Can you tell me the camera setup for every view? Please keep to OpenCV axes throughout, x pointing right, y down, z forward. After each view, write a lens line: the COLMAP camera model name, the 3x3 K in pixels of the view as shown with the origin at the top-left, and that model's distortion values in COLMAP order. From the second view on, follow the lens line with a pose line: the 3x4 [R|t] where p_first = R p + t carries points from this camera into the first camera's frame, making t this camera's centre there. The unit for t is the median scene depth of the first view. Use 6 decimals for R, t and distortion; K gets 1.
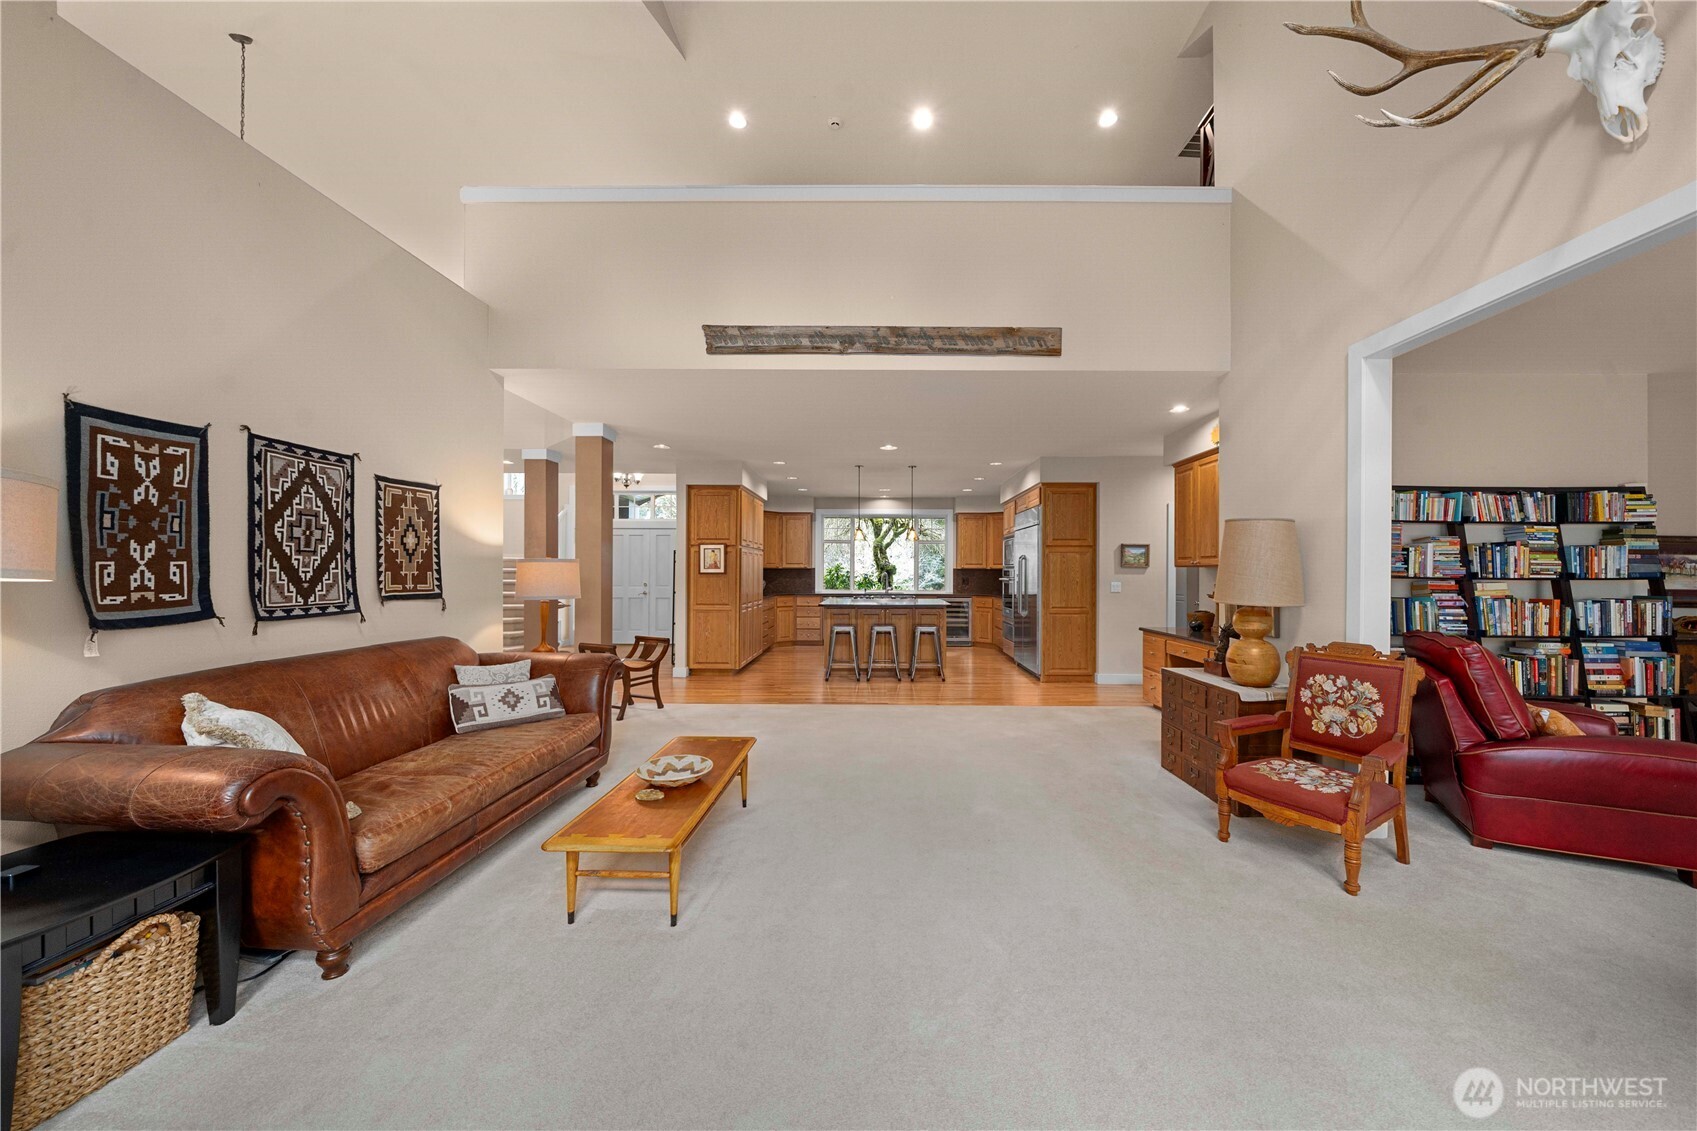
lens RADIAL K [[601.7, 0, 870.4], [0, 601.7, 568.7], [0, 0, 1]] dist [-0.000614, -0.000101]
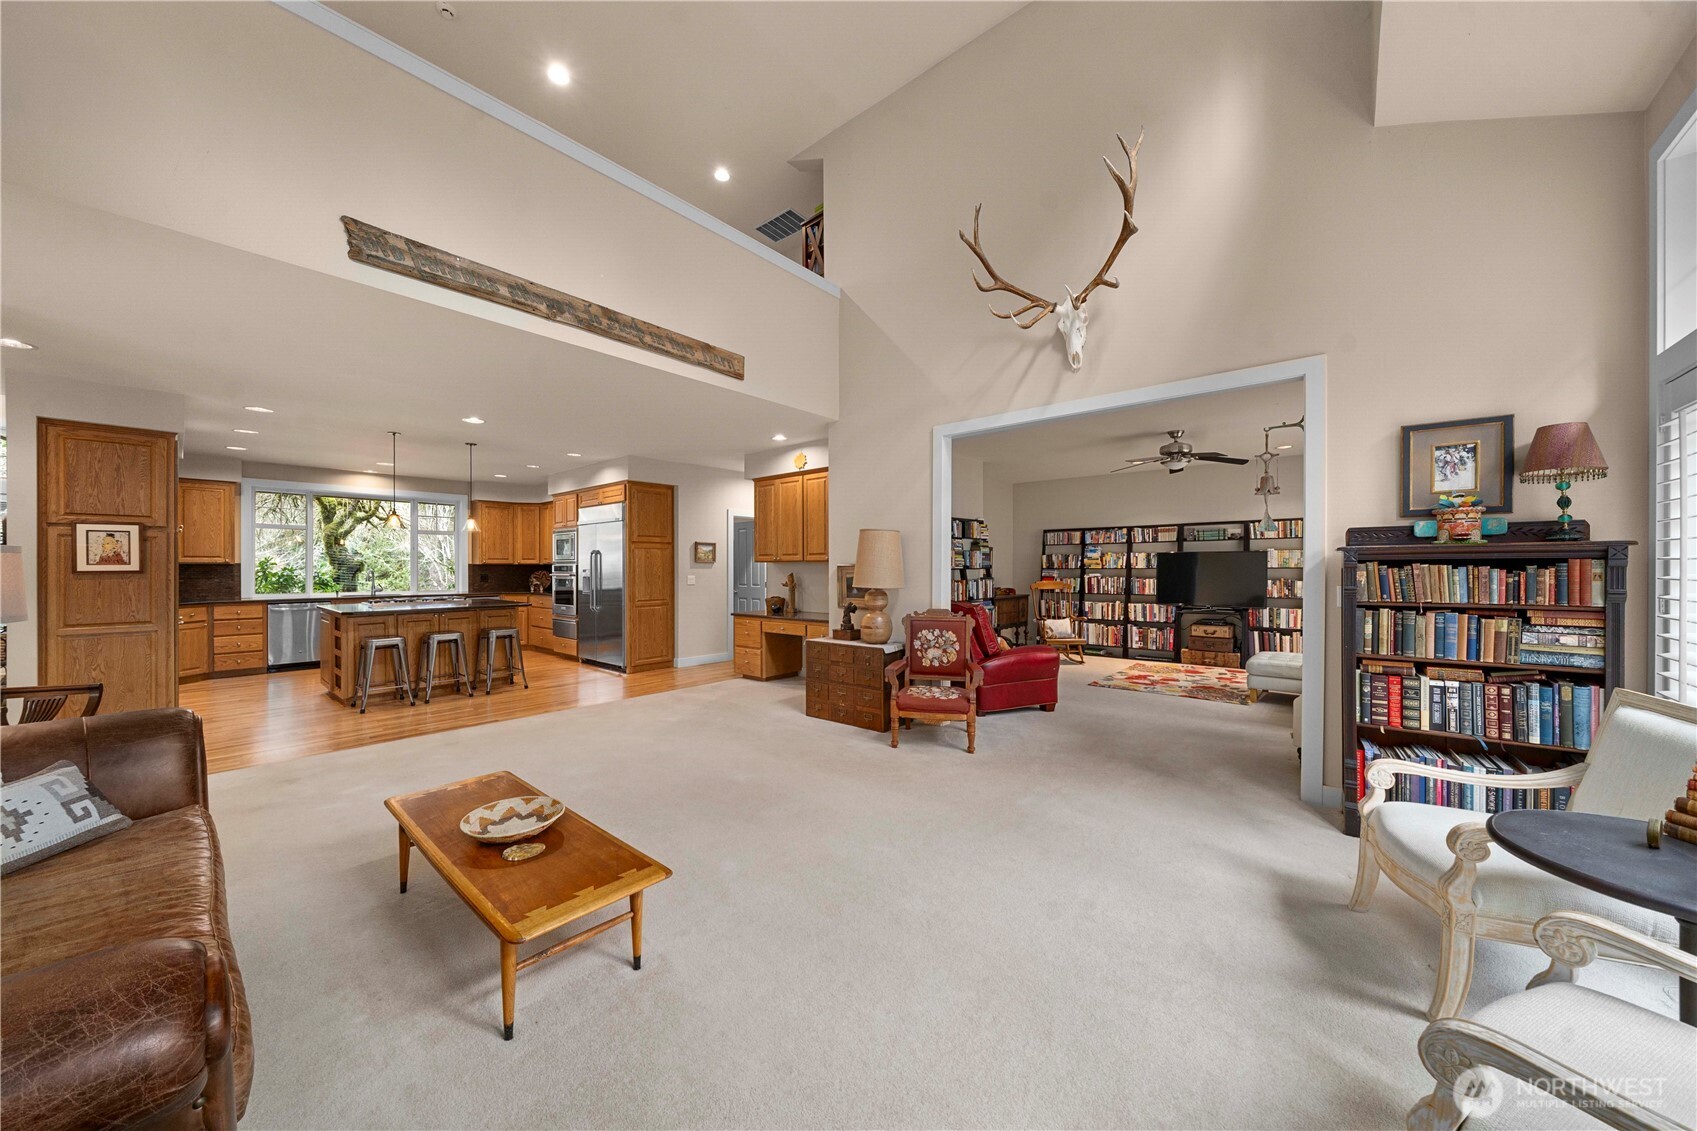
lens RADIAL K [[591.7, 0, 838.3], [0, 591.7, 566.2], [0, 0, 1]] dist [-0.000793, -0.000036]
pose [[0.649253, -0.004152, 0.760561, -0.476865], [0.001621, 0.999990, 0.004074, 0.000727], [-0.760571, -0.001412, 0.649254, 0.129321]]
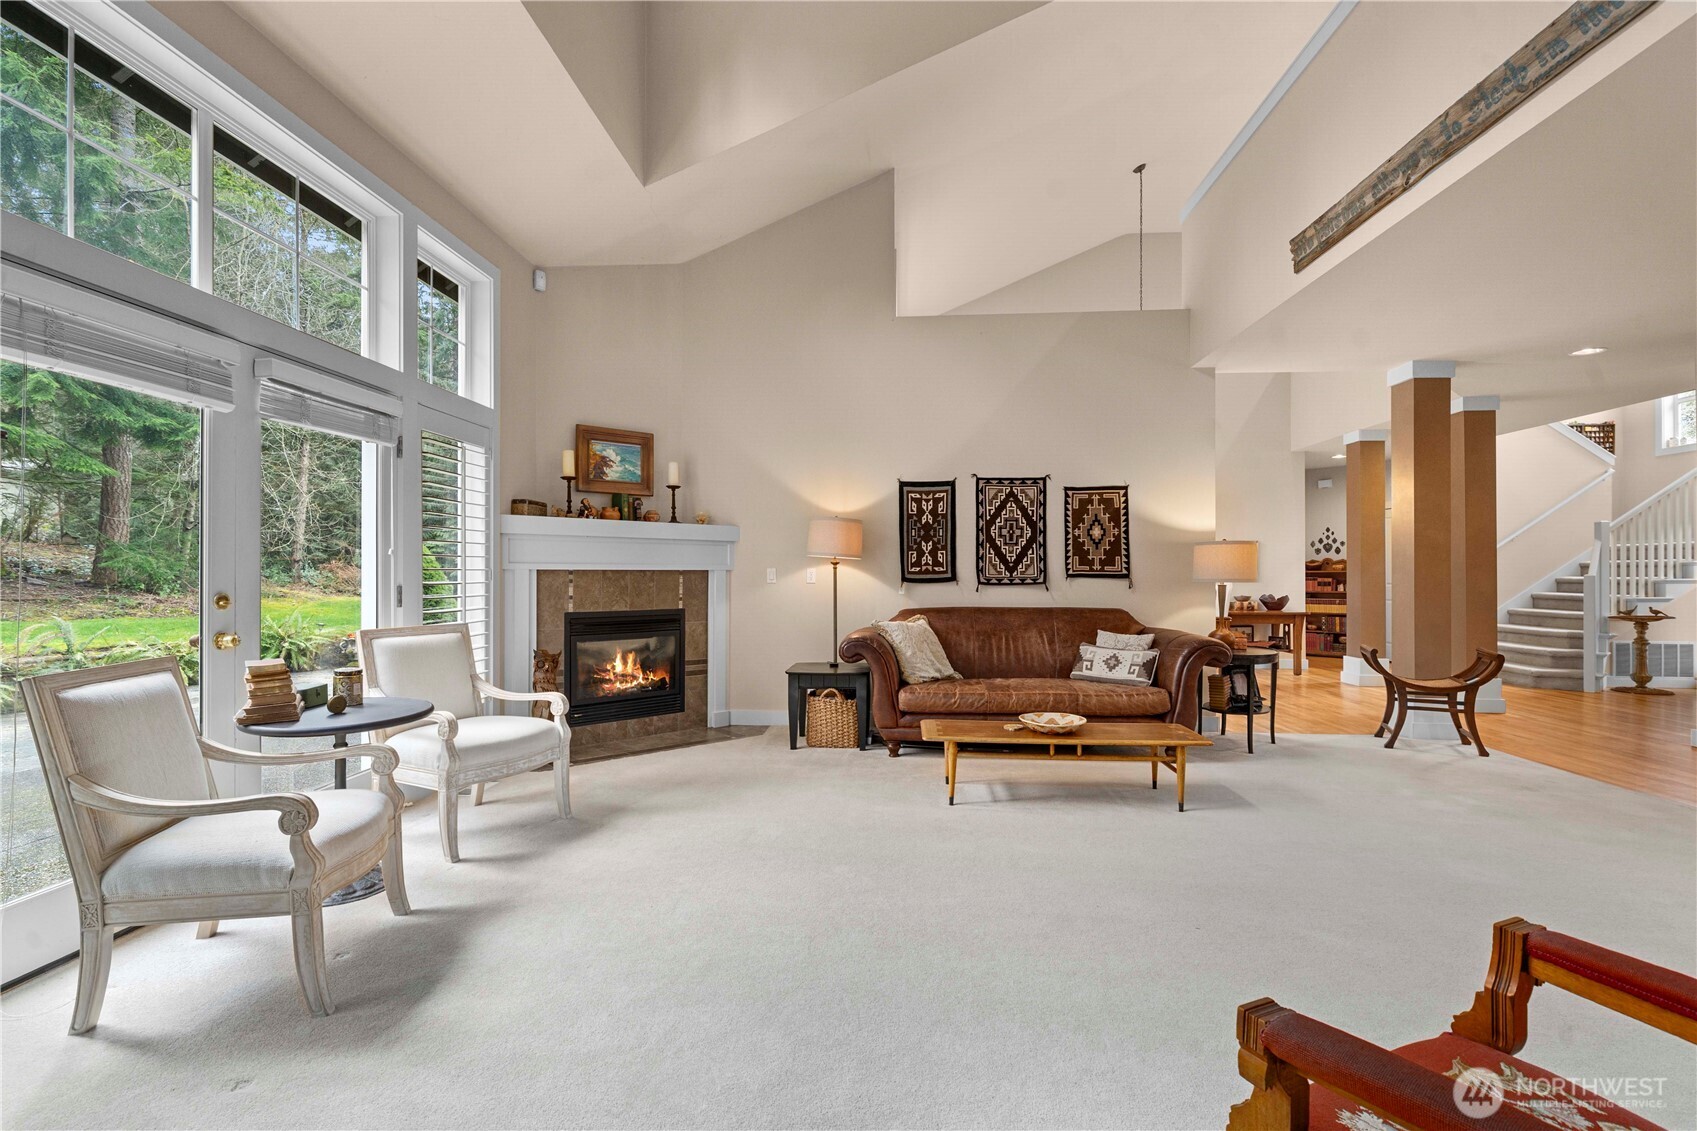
lens RADIAL K [[751.4, 0, 848.5], [0, 751.4, 565.5], [0, 0, 1]] dist [0.001334, 0.000252]
pose [[-0.049028, -0.014464, -0.998693, 0.828225], [0.002666, 0.999890, -0.014612, 0.044273], [0.998794, -0.003379, -0.048984, 0.511694]]
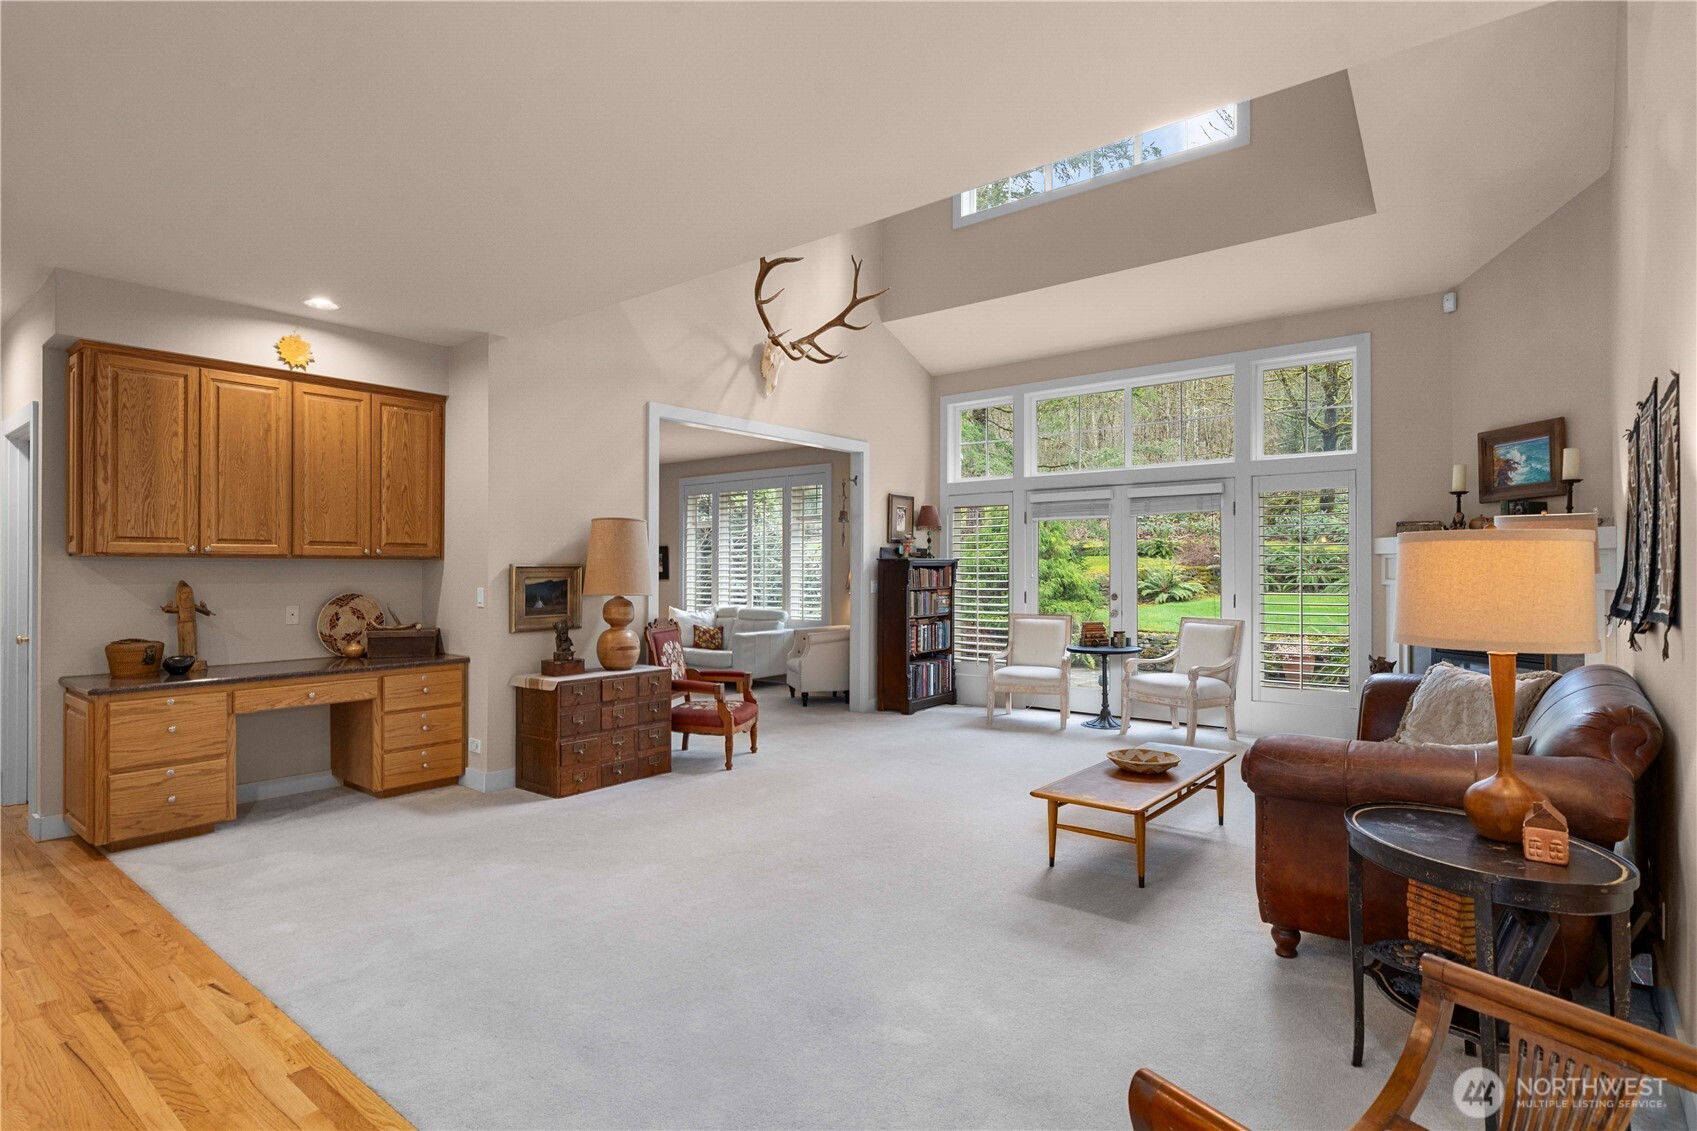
lens RADIAL K [[884.2, 0, 848.5], [0, 884.2, 565.5], [0, 0, 1]] dist [0.003287, 0.000448]
pose [[-0.792885, -0.001281, 0.609370, -0.634497], [-0.006109, 0.999964, -0.005846, 0.009258], [-0.609341, -0.008358, -0.792864, 1.880959]]
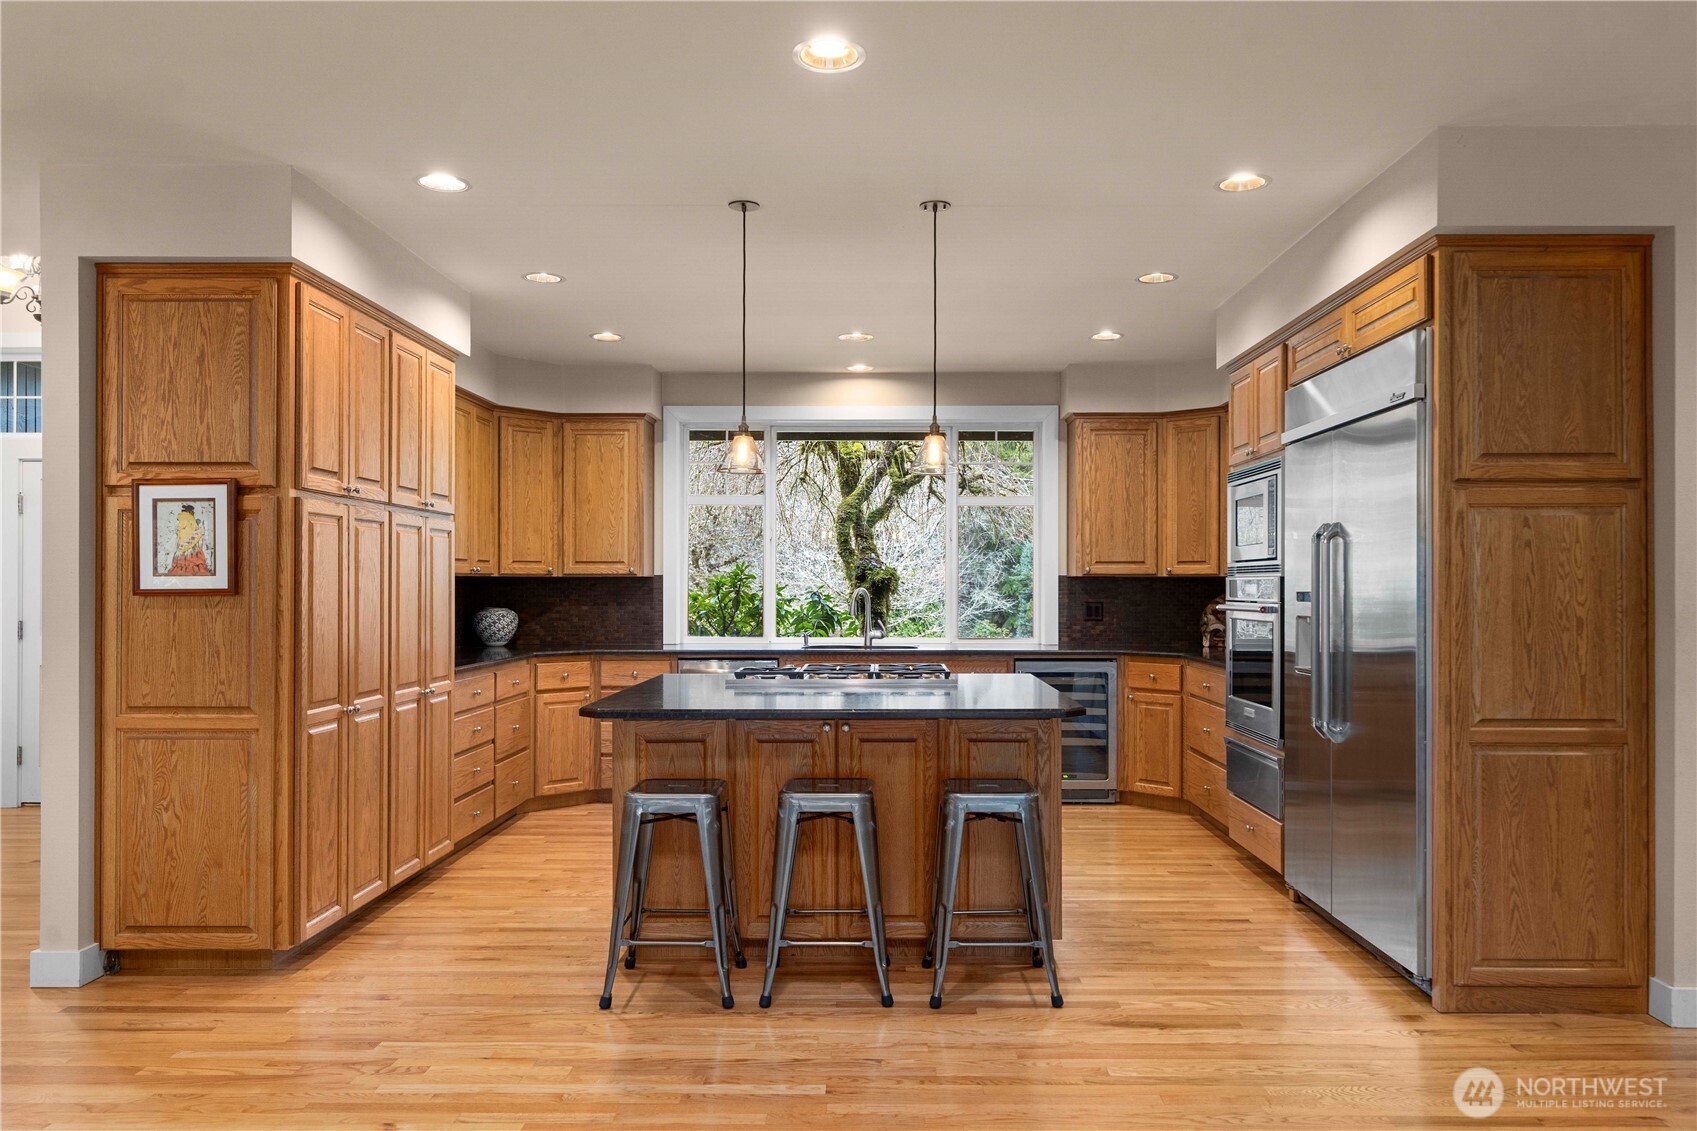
lens RADIAL K [[1162.2, 0, 882.9], [0, 1162.2, 579.0], [0, 0, 1]] dist [0.001293, 0.000935]
pose [[0.999895, -0.003642, 0.014039, 0.077640], [0.003661, 0.999992, -0.001318, 0.007029], [-0.014034, 0.001370, 0.999901, 0.960604]]
